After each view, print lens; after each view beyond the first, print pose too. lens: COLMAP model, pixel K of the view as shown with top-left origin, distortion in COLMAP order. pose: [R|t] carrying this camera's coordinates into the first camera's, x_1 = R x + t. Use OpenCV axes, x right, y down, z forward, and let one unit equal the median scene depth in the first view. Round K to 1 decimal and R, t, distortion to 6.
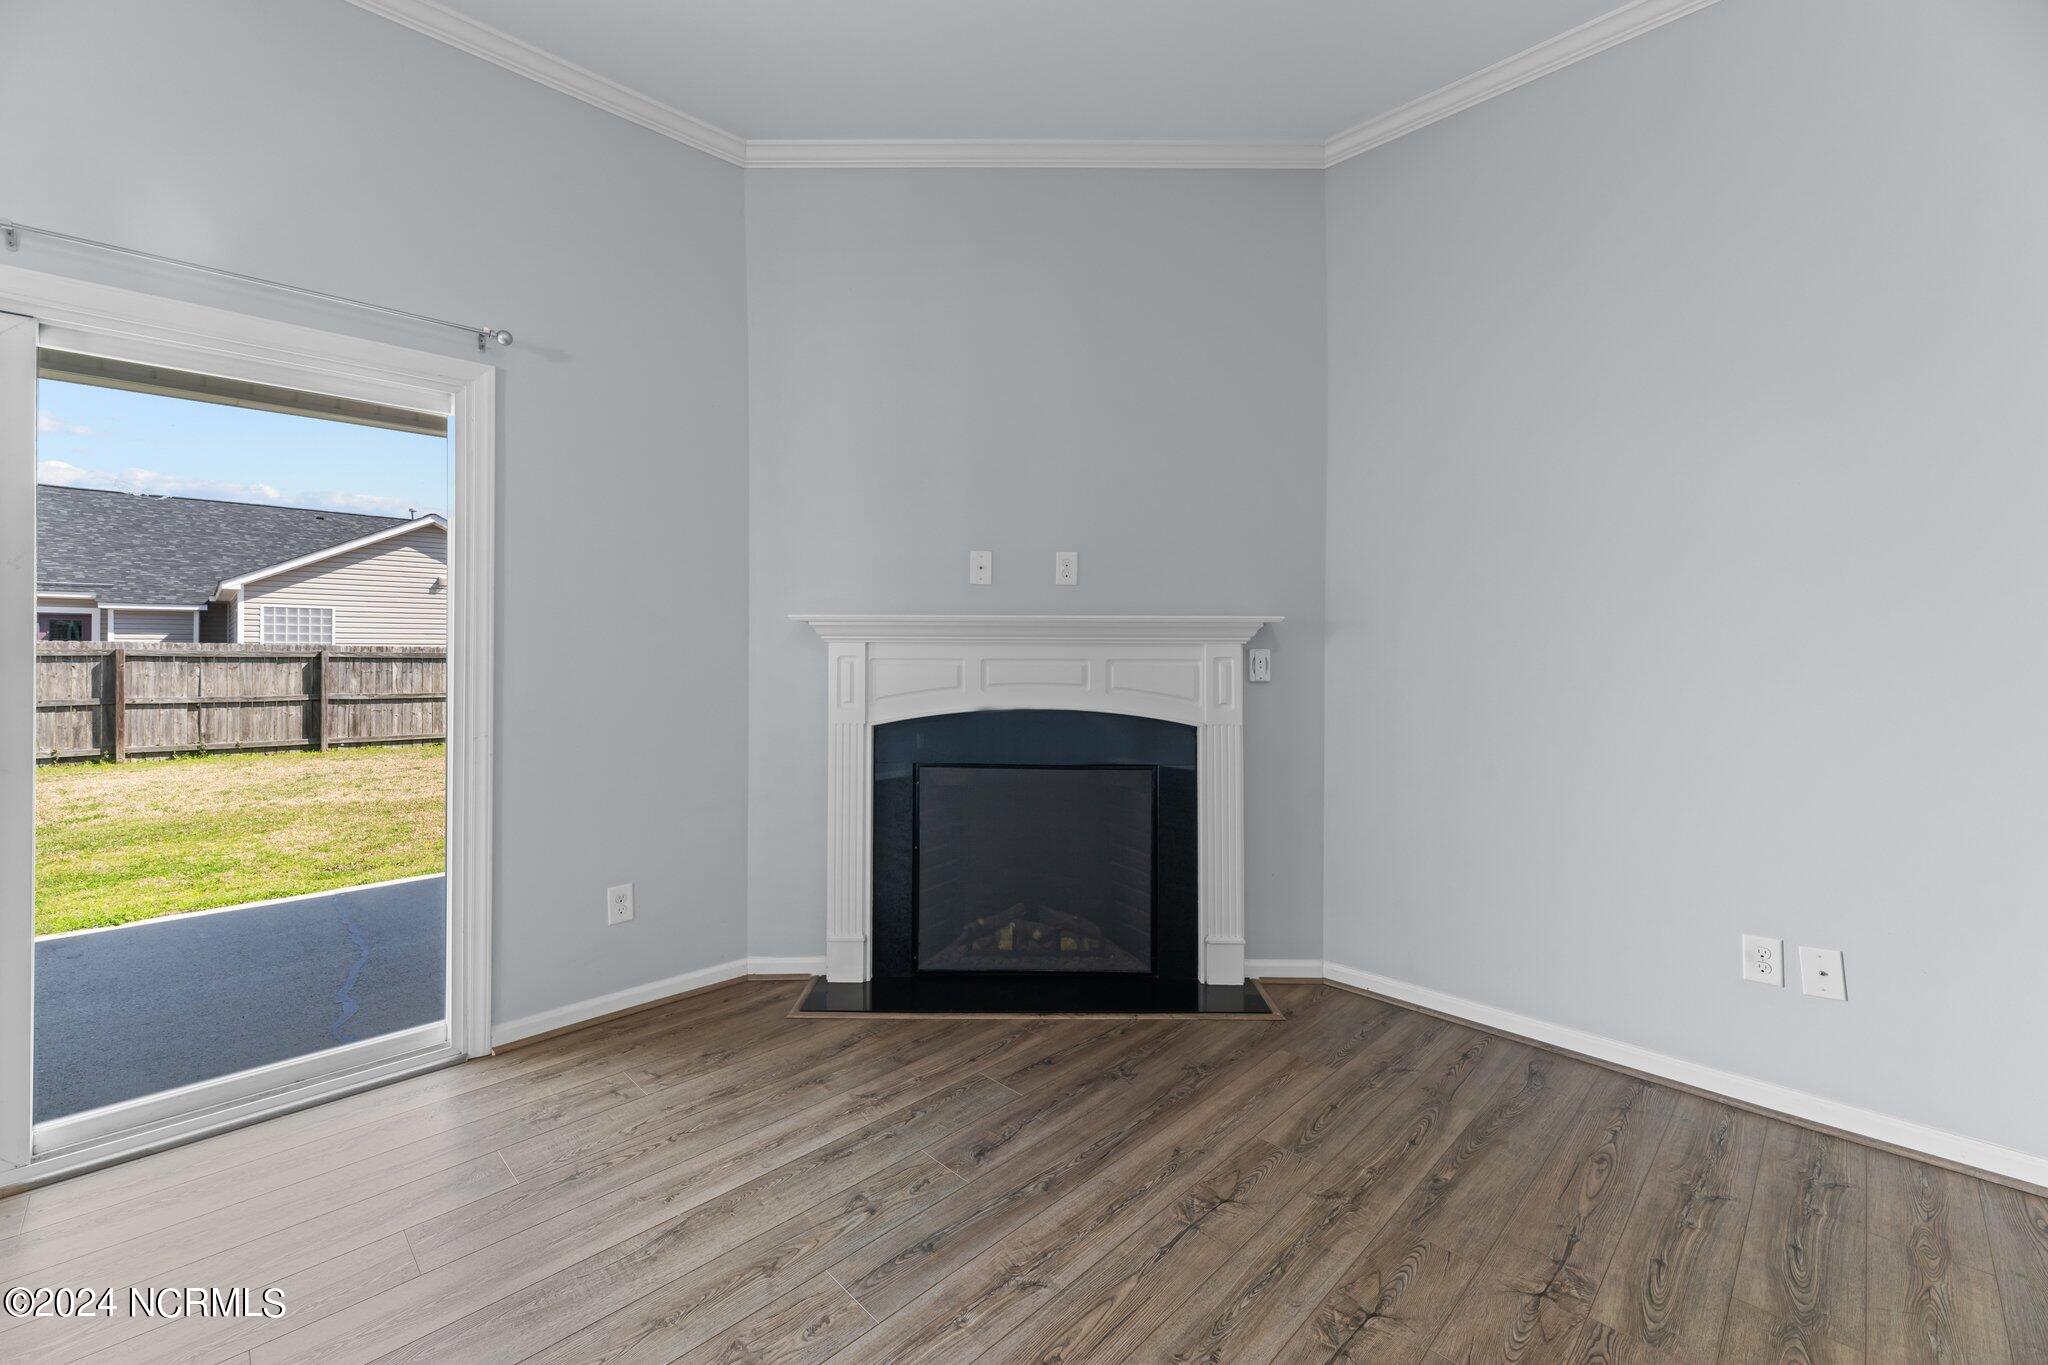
lens RADIAL K [[835.3, 0, 1020.9], [0, 835.3, 647.5], [0, 0, 1]] dist [0.001564, -0.000040]
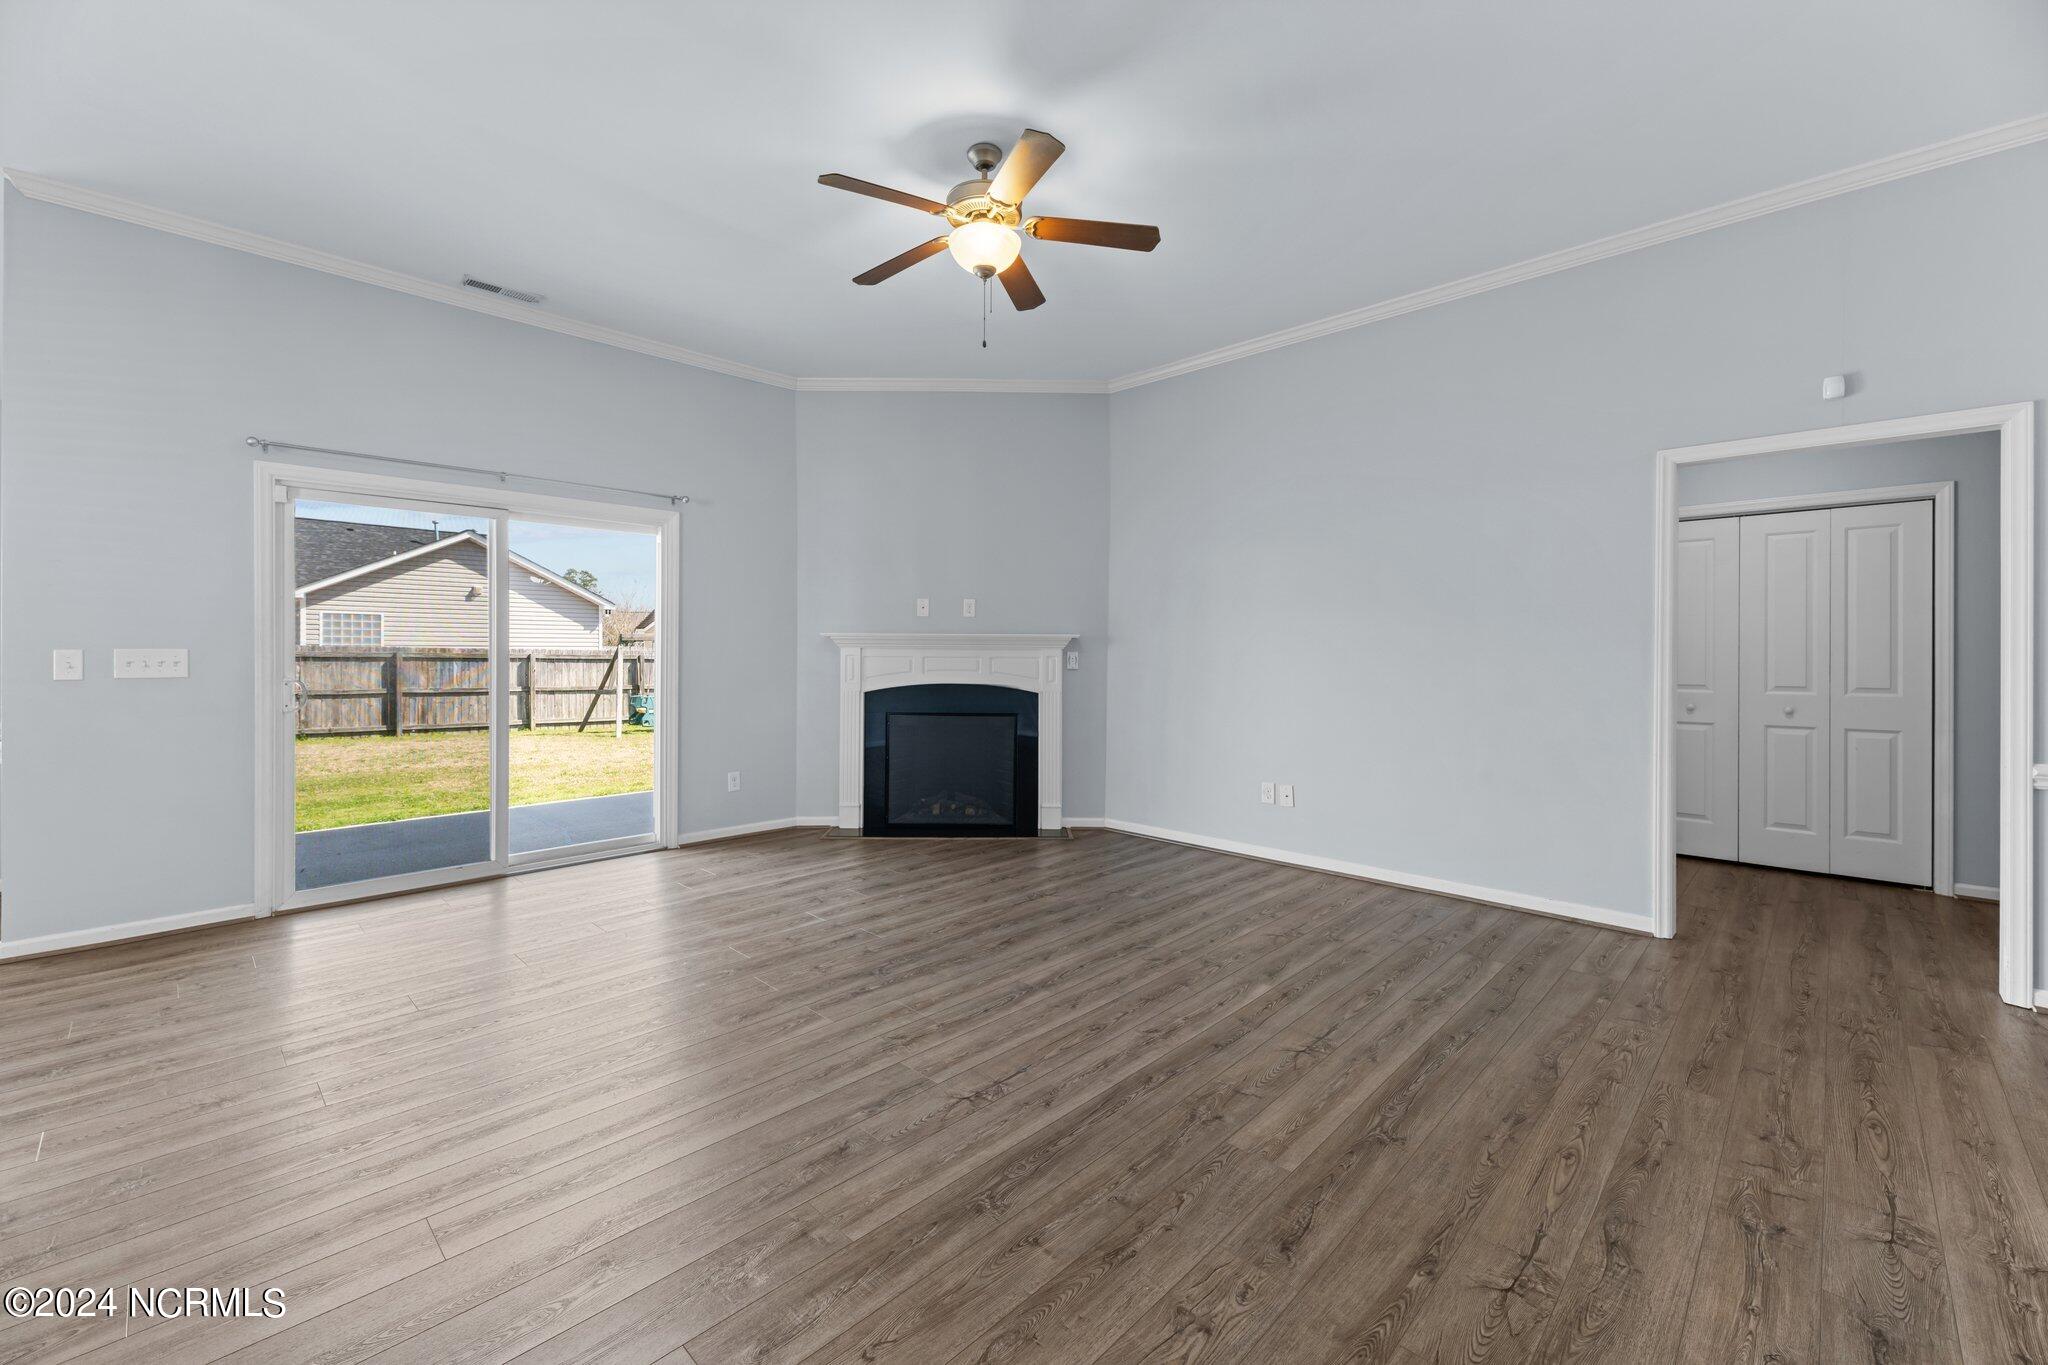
lens RADIAL K [[831.0, 0, 1019.9], [0, 831.0, 664.7], [0, 0, 1]] dist [0.003364, 0.000123]
pose [[0.999899, 0.002538, 0.013966, 0.144892], [-0.002775, 0.999852, 0.016950, -0.000663], [-0.013921, -0.016987, 0.999759, -0.863528]]
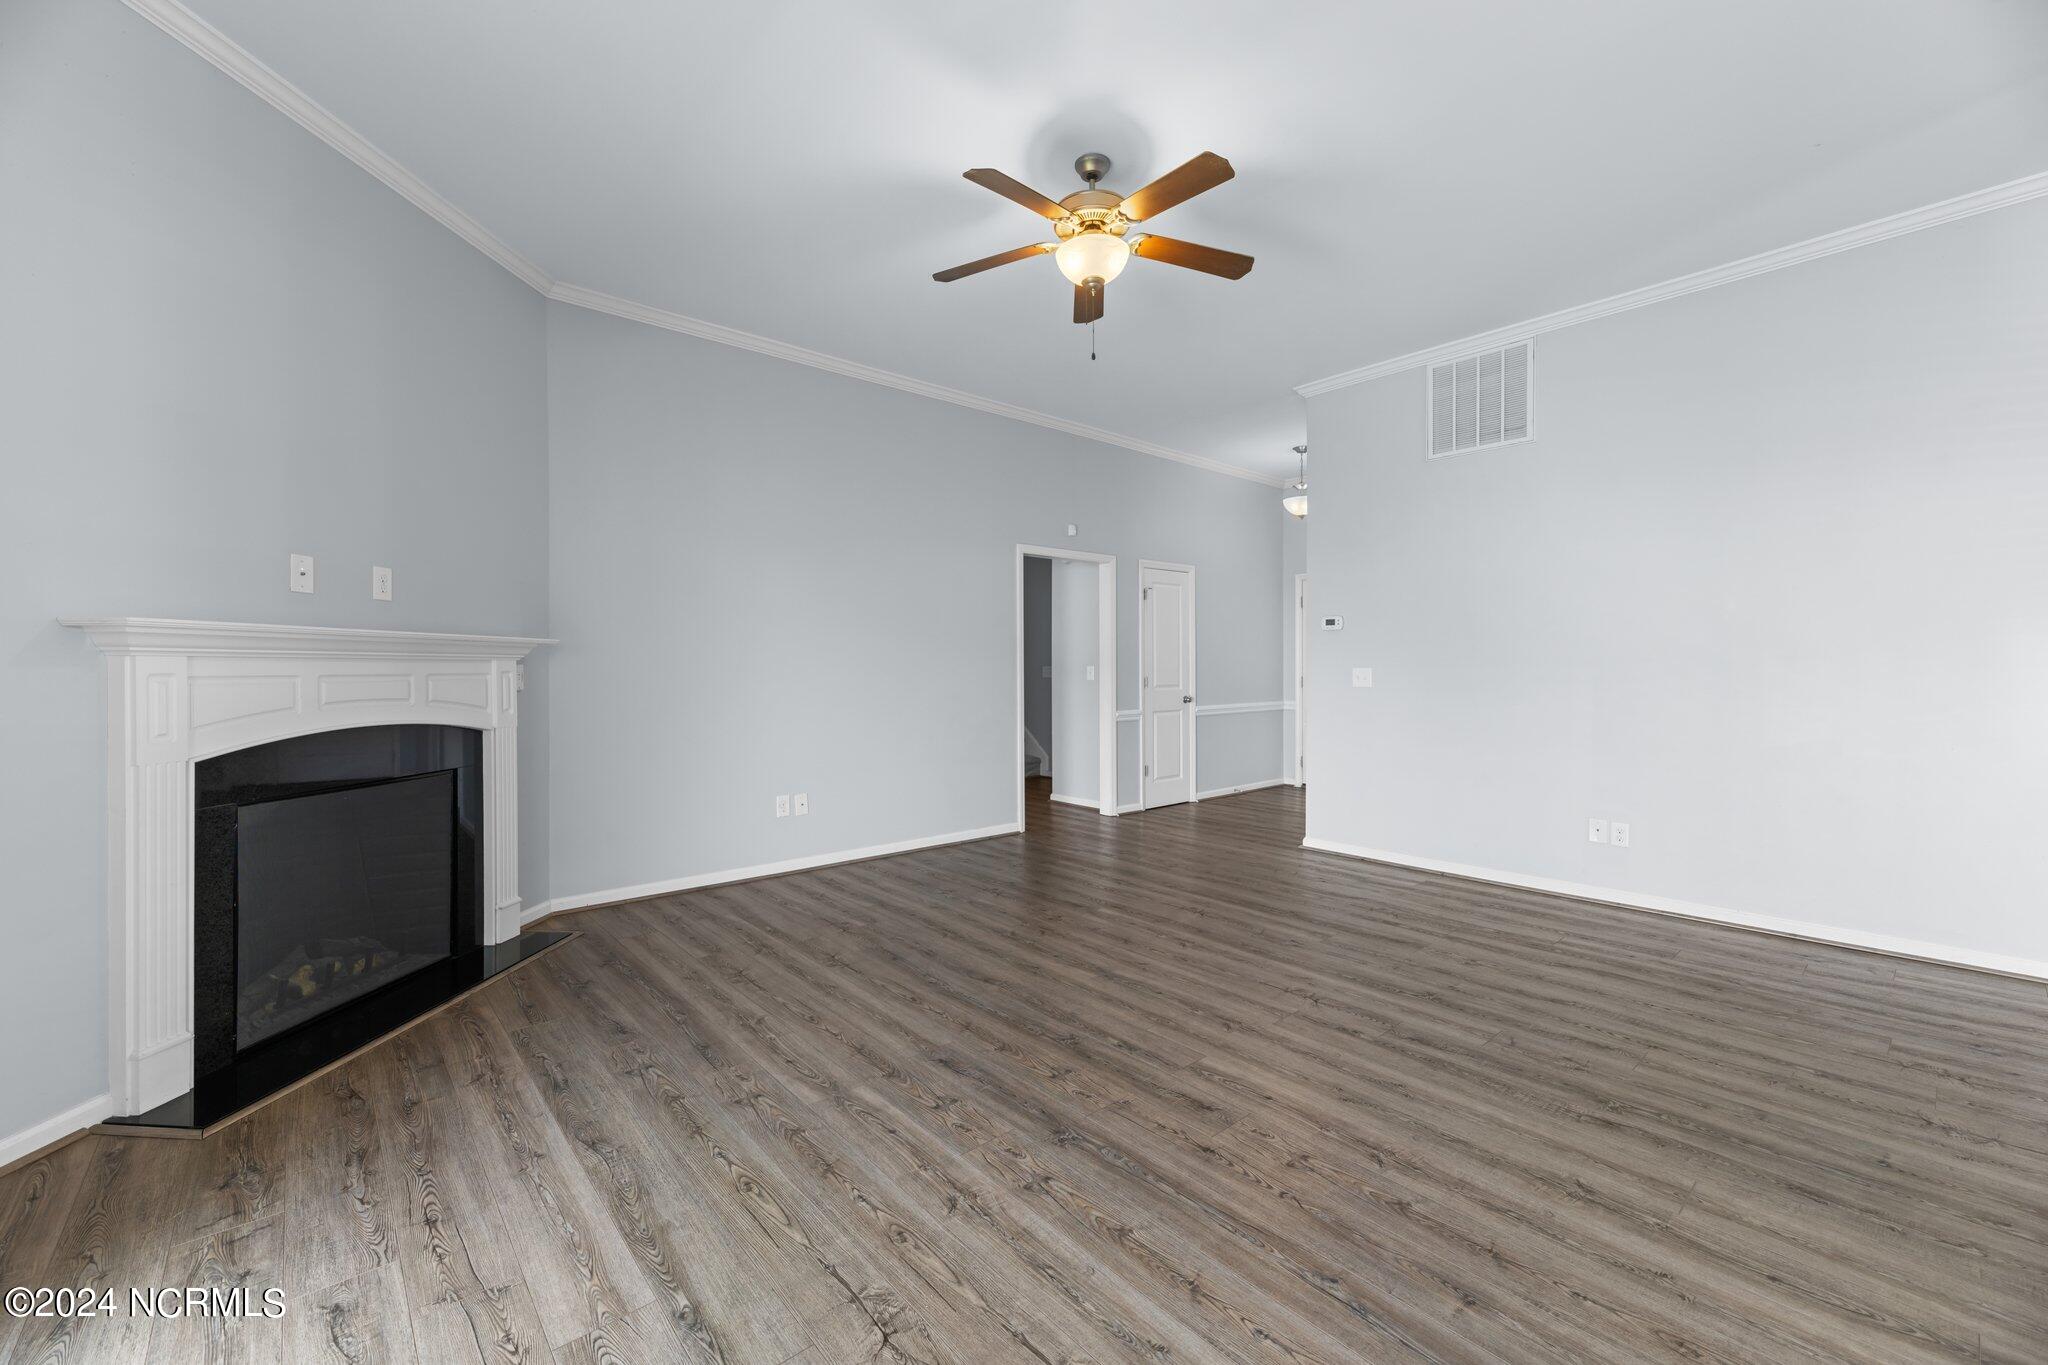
lens RADIAL K [[830.8, 0, 1018.9], [0, 830.8, 675.4], [0, 0, 1]] dist [0.004158, 0.000113]
pose [[0.066659, -0.013107, 0.997690, -0.906871], [-0.000103, 0.999914, 0.013144, 0.001895], [-0.997776, -0.000979, 0.066652, 0.175419]]
